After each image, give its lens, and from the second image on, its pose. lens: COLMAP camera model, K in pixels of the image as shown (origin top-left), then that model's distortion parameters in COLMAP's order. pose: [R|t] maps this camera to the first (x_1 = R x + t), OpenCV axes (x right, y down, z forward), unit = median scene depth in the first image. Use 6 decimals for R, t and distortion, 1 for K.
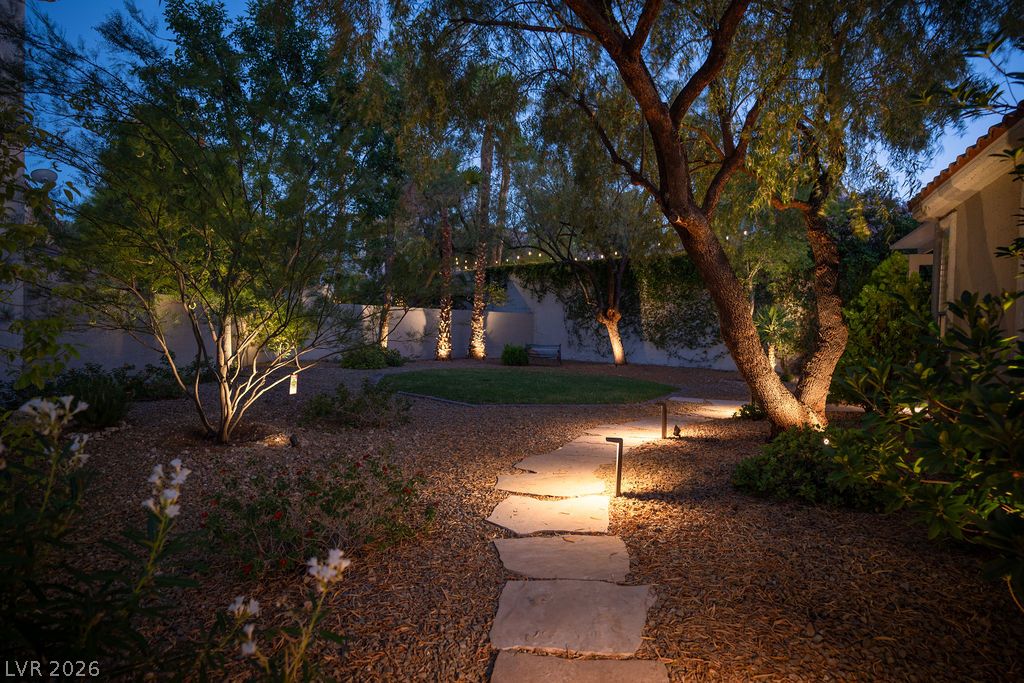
lens RADIAL K [[549.3, 0, 517.1], [0, 549.3, 341.4], [0, 0, 1]] dist [-0.002931, 0.000073]
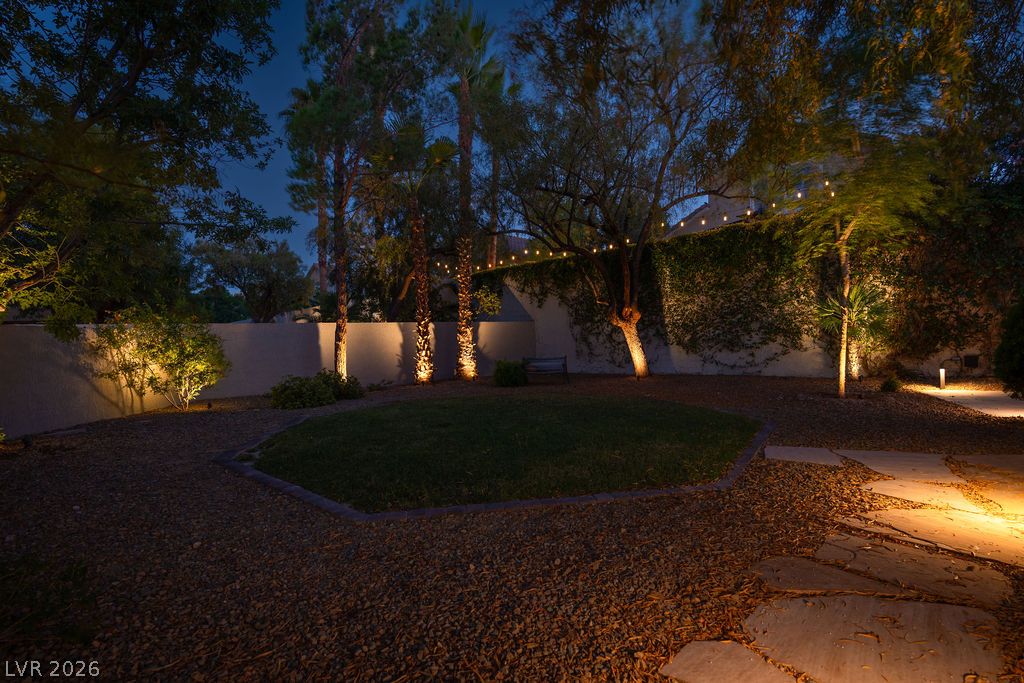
lens RADIAL K [[469.6, 0, 521.1], [0, 469.6, 363.4], [0, 0, 1]] dist [0.000089, -0.000041]
pose [[0.997400, -0.062363, -0.036111, 0.036304], [0.063249, 0.997710, 0.023945, -0.004297], [0.034535, -0.026166, 0.999061, 0.303145]]
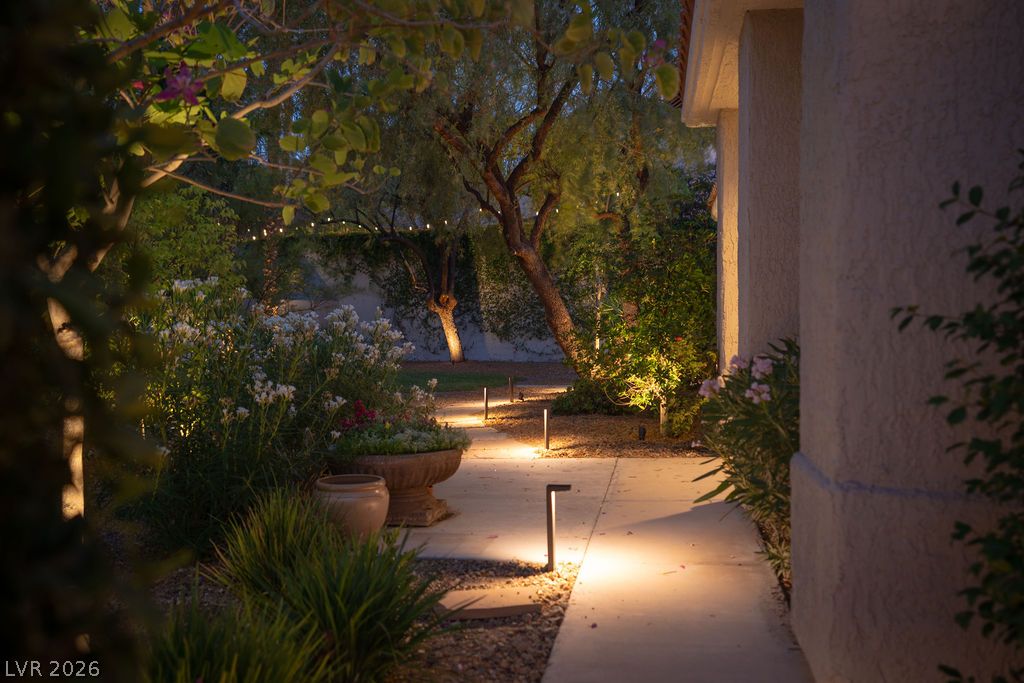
lens RADIAL K [[1044.9, 0, 513.3], [0, 1044.9, 339.6], [0, 0, 1]] dist [0.005438, 0.000000]
pose [[0.964154, -0.034941, 0.263031, -0.133117], [0.034787, 0.999381, 0.005244, 0.003630], [-0.263051, 0.004094, 0.964773, -0.493917]]
